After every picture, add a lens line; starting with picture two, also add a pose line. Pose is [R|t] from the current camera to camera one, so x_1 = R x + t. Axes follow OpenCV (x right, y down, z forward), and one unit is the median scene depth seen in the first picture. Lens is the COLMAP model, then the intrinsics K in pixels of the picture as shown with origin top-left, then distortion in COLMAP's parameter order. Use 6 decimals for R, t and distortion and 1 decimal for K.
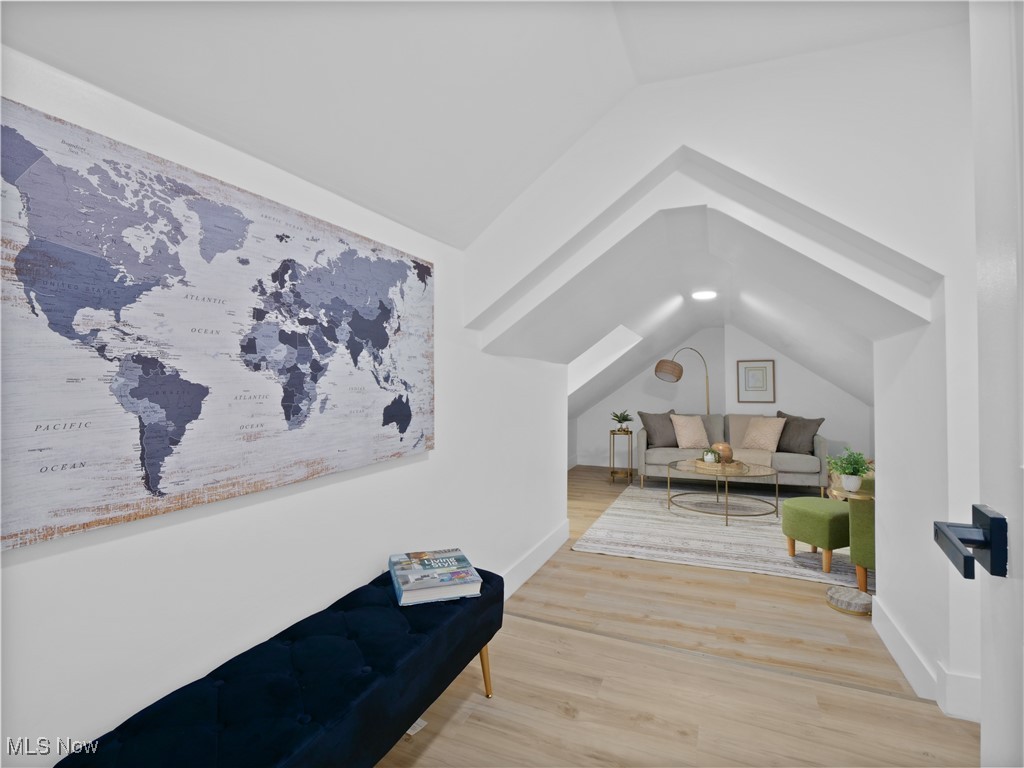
lens RADIAL K [[506.6, 0, 511.5], [0, 506.6, 373.6], [0, 0, 1]] dist [-0.009181, -0.000627]
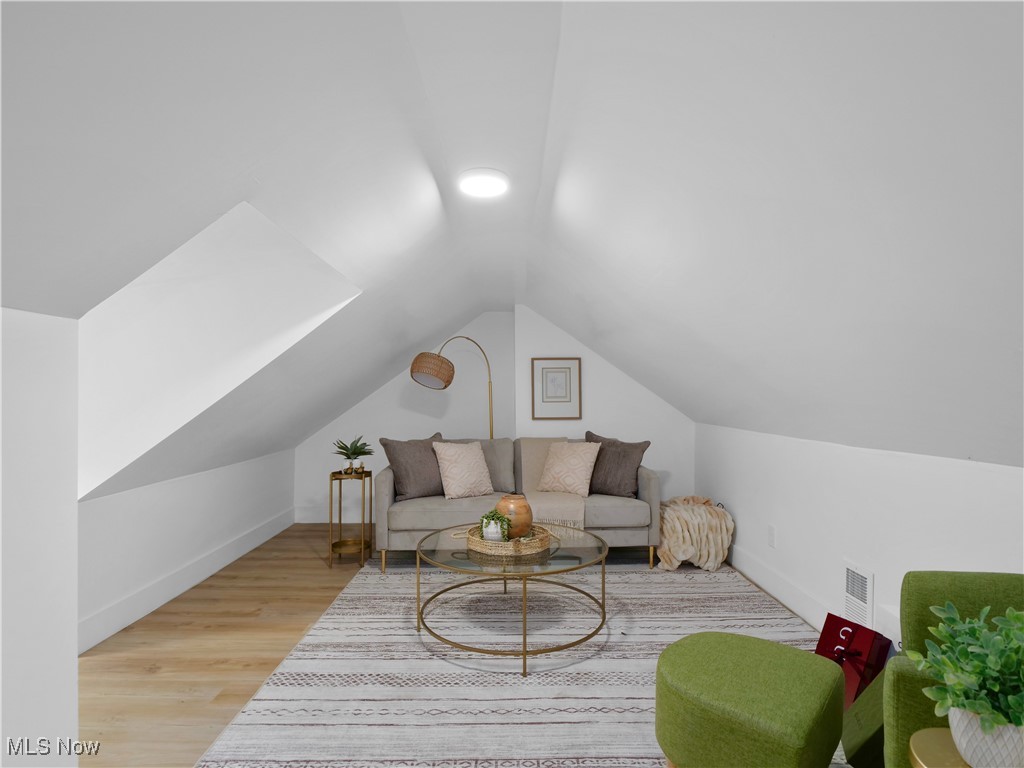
lens RADIAL K [[506.6, 0, 511.5], [0, 506.6, 373.6], [0, 0, 1]] dist [-0.009181, -0.000627]
pose [[0.917948, 0.016860, 0.396343, 0.161327], [-0.004592, 0.999481, -0.031880, 0.017896], [-0.396675, 0.027445, 0.917549, 0.410234]]
